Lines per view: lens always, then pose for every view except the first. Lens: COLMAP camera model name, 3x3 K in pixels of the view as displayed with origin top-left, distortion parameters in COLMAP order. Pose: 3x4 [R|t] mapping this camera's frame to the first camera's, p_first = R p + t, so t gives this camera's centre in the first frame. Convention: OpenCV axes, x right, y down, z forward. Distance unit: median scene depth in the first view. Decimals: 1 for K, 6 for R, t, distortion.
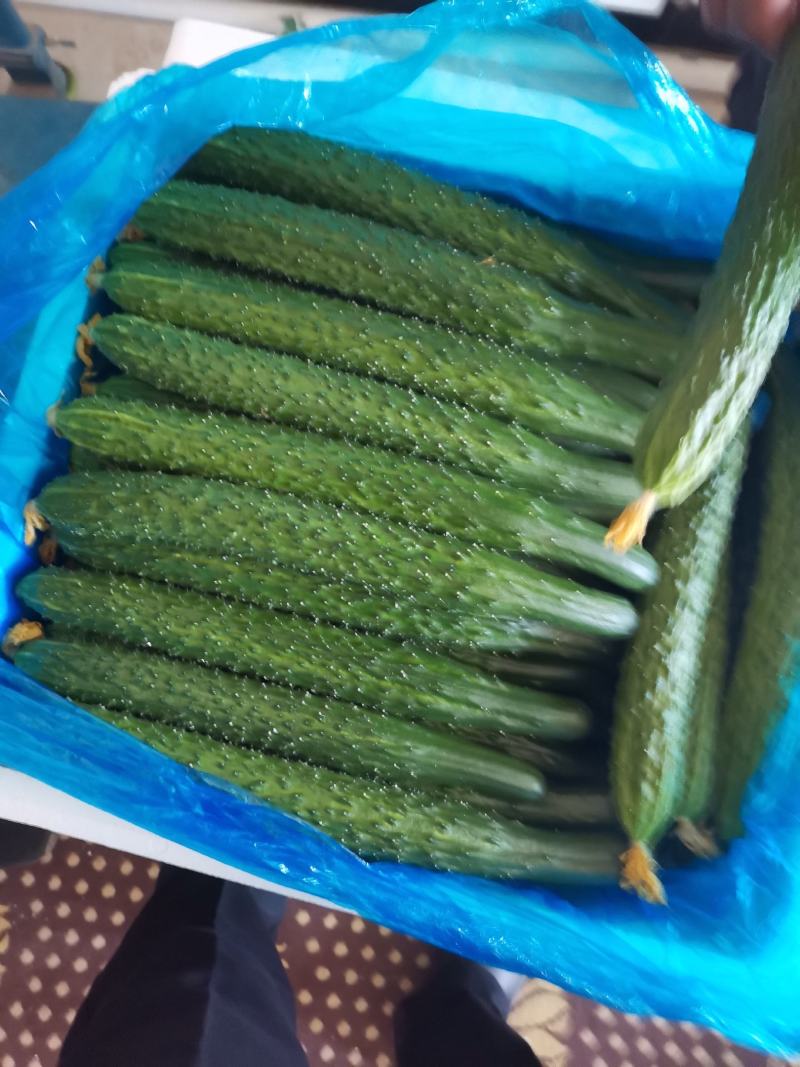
lens RADIAL K [[813.9, 0, 397.8], [0, 813.9, 537.1], [0, 0, 1]] dist [0.075117, -0.082827]
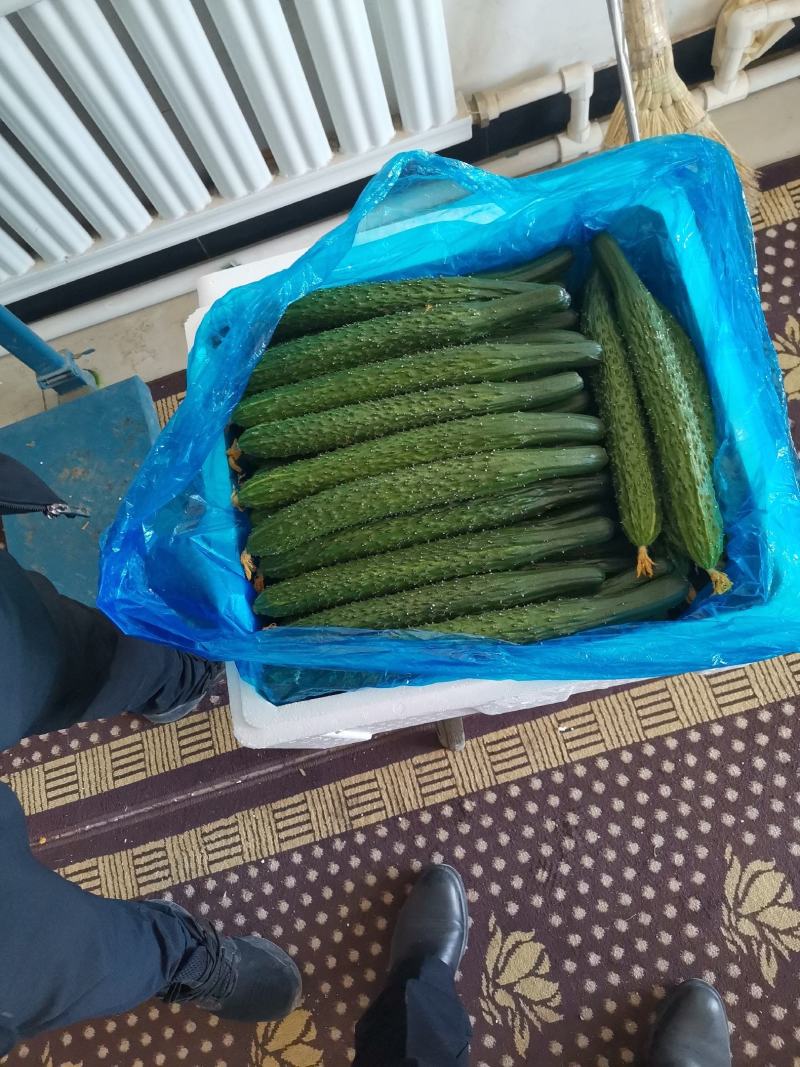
lens RADIAL K [[813.9, 0, 397.8], [0, 813.9, 537.1], [0, 0, 1]] dist [0.075117, -0.082827]
pose [[0.902704, -0.429852, -0.018801, -0.126155], [0.418840, 0.887901, -0.190275, 0.394228], [0.098484, 0.163888, 0.981551, -0.621846]]
